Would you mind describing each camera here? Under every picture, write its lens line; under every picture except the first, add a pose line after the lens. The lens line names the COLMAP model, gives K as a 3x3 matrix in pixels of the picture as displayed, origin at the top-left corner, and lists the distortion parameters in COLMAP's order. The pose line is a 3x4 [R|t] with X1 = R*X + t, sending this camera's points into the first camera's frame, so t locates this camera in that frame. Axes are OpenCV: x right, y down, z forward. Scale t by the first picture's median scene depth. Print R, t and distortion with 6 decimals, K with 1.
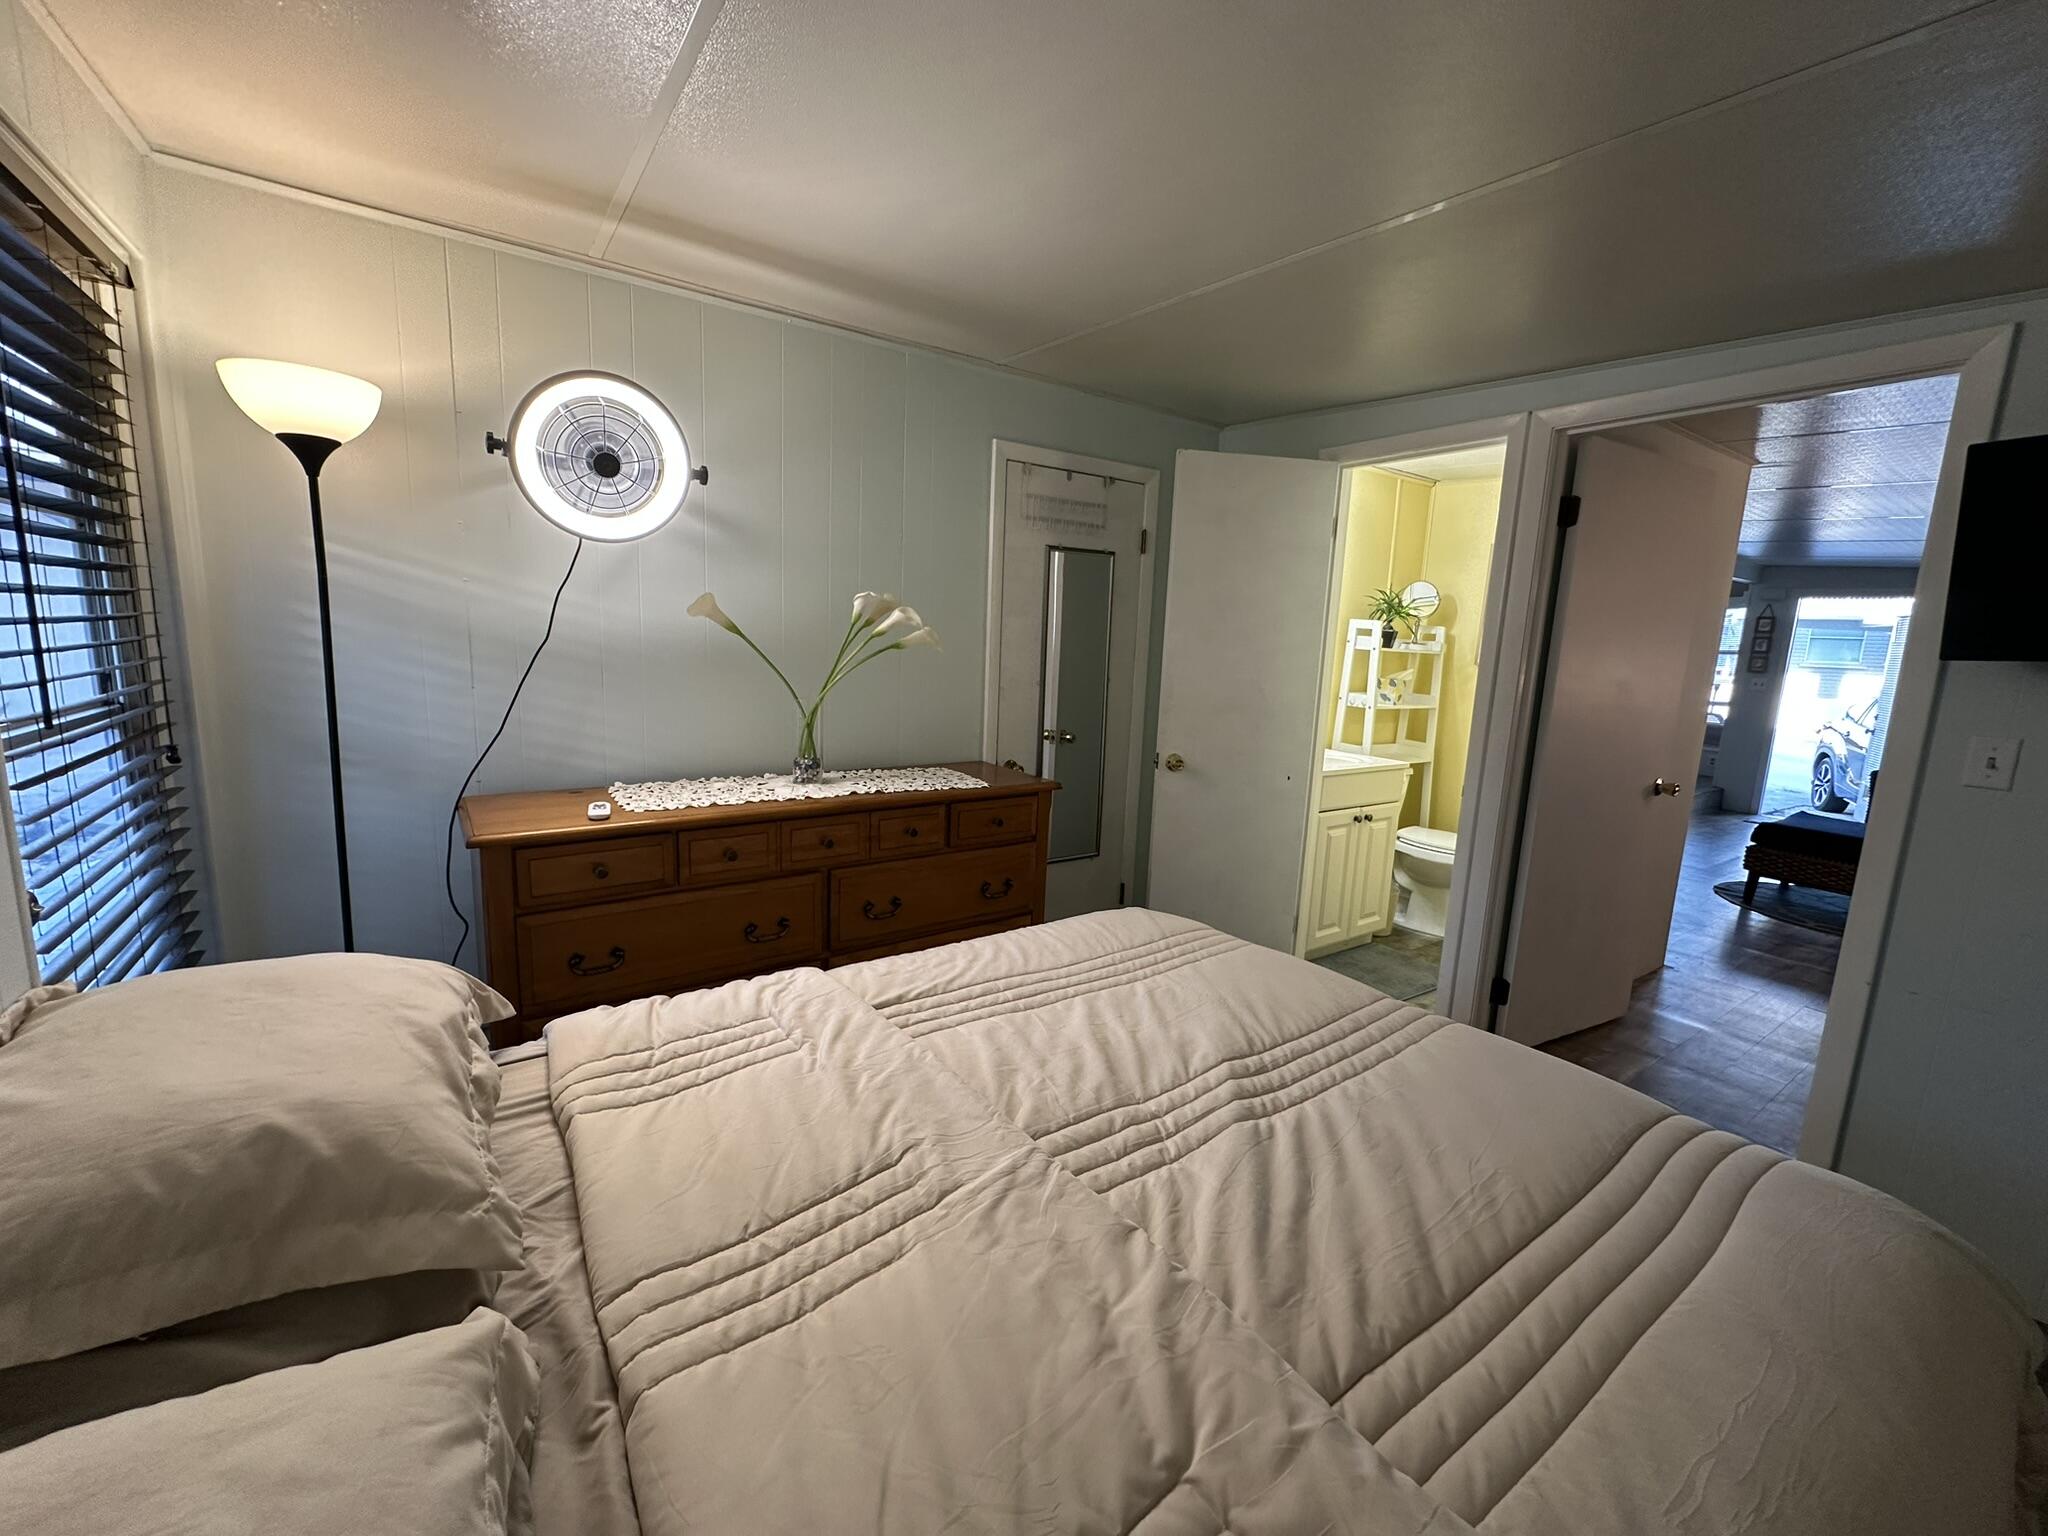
lens RADIAL K [[817.5, 0, 1014.5], [0, 817.5, 762.5], [0, 0, 1]] dist [-0.001991, 0.000387]
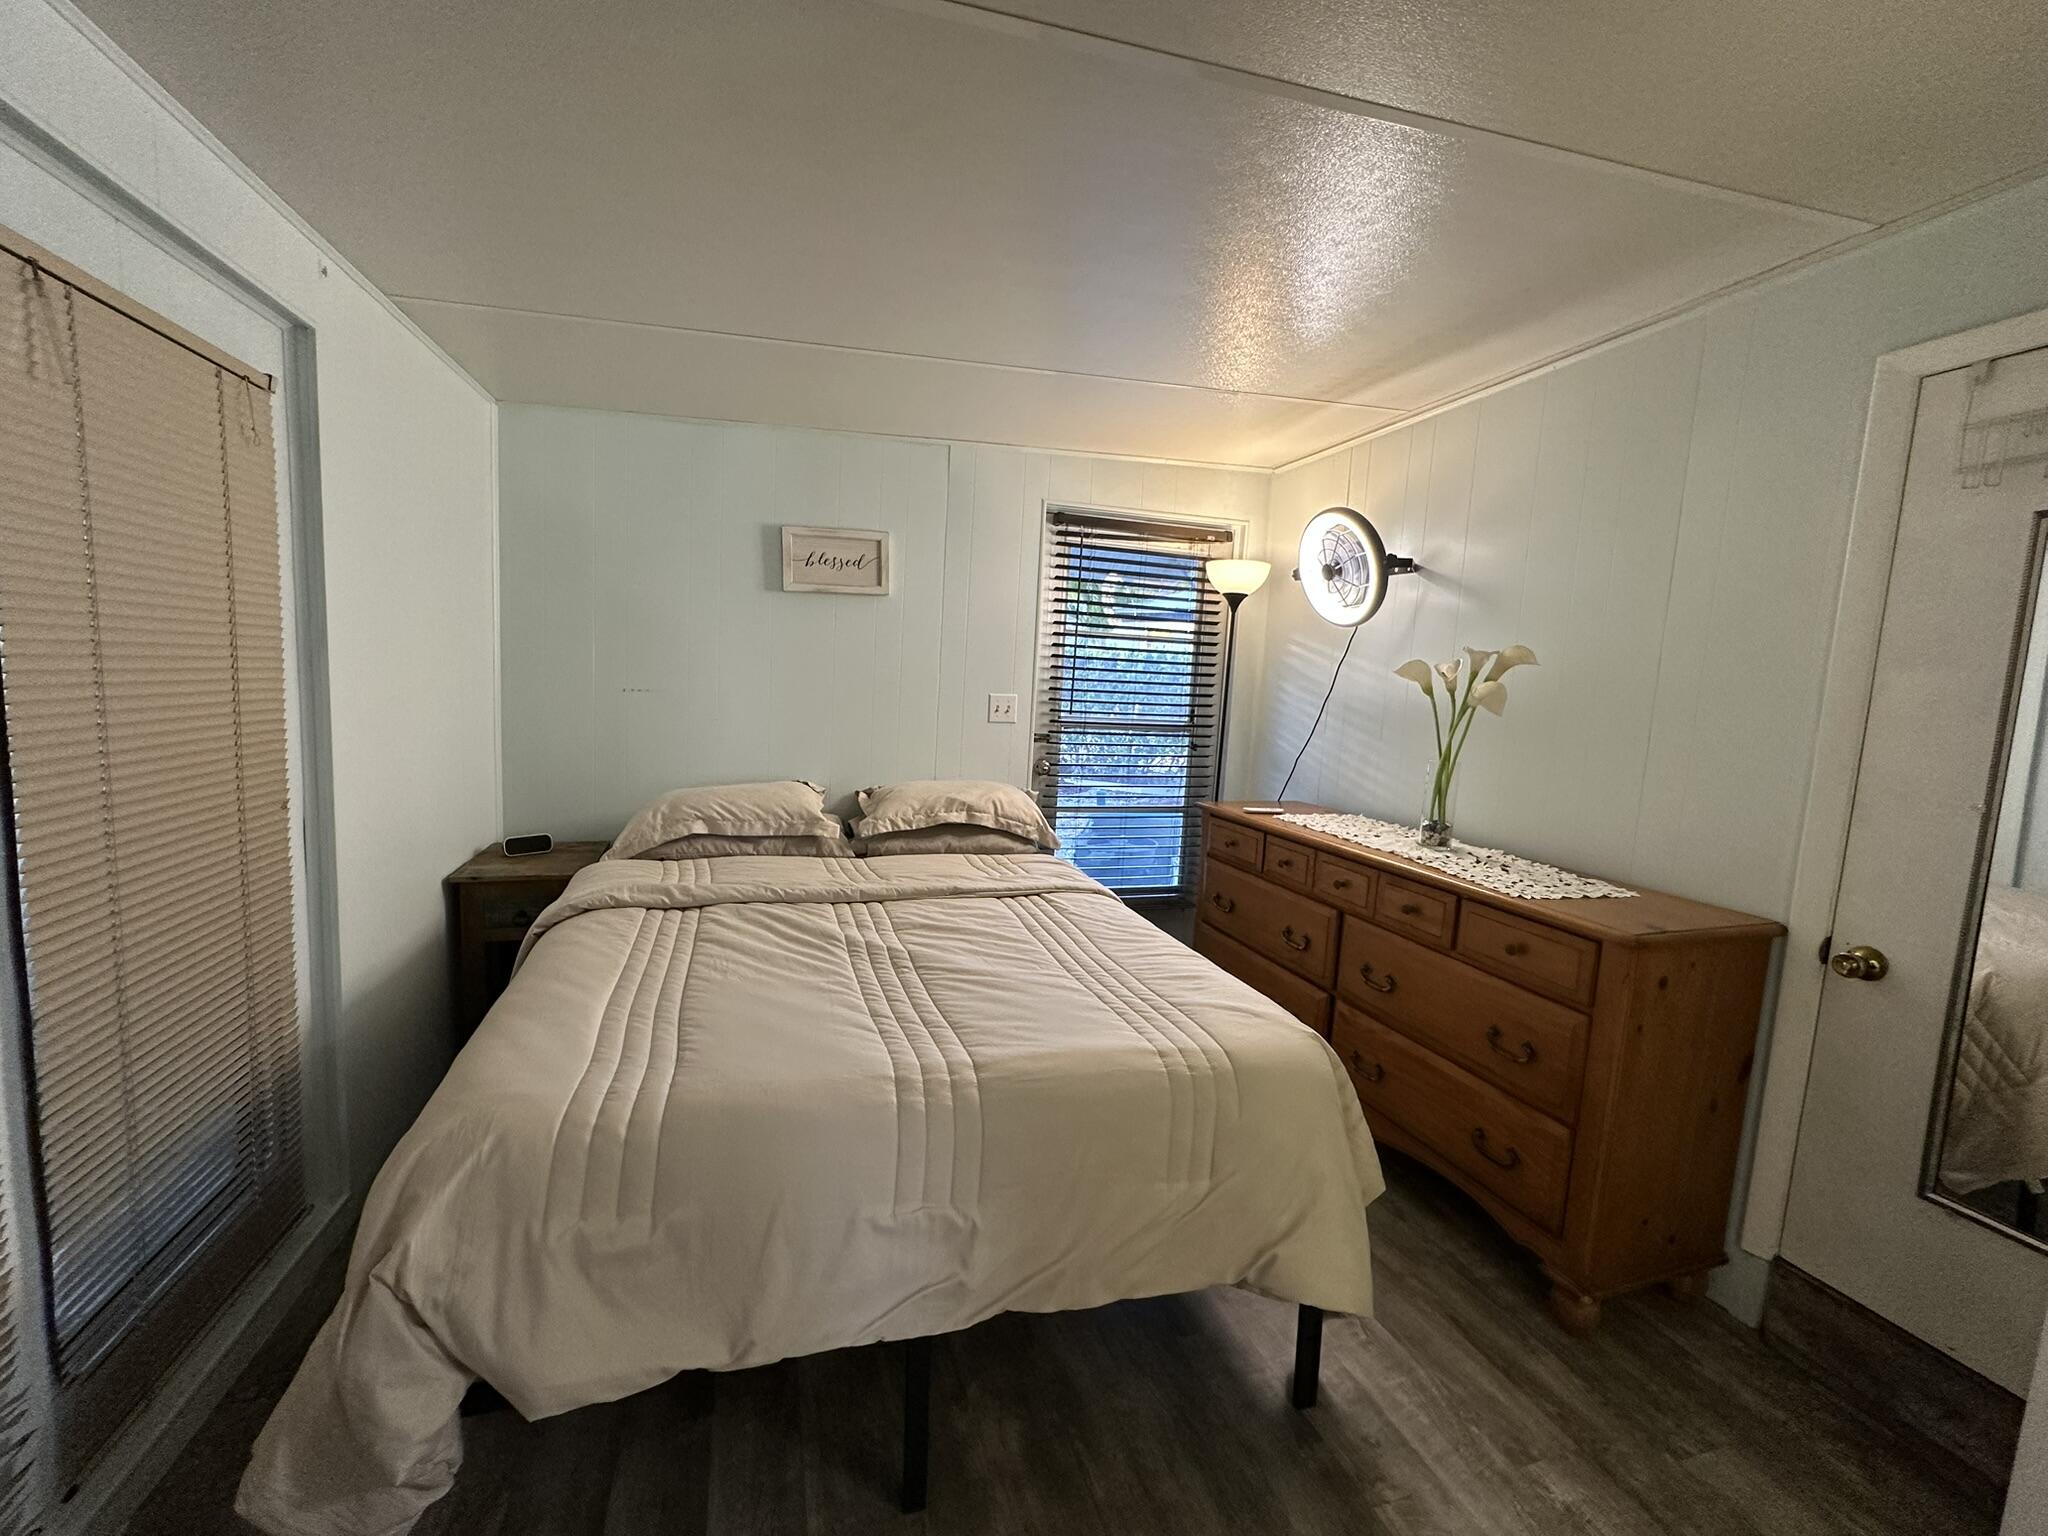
lens RADIAL K [[817.5, 0, 1025.2], [0, 817.5, 764.1], [0, 0, 1]] dist [-0.001991, 0.000387]
pose [[-0.287604, 0.048358, -0.956528, 1.153469], [-0.209413, 0.971383, 0.112074, -0.111668], [0.934575, 0.232542, -0.269247, 1.124682]]
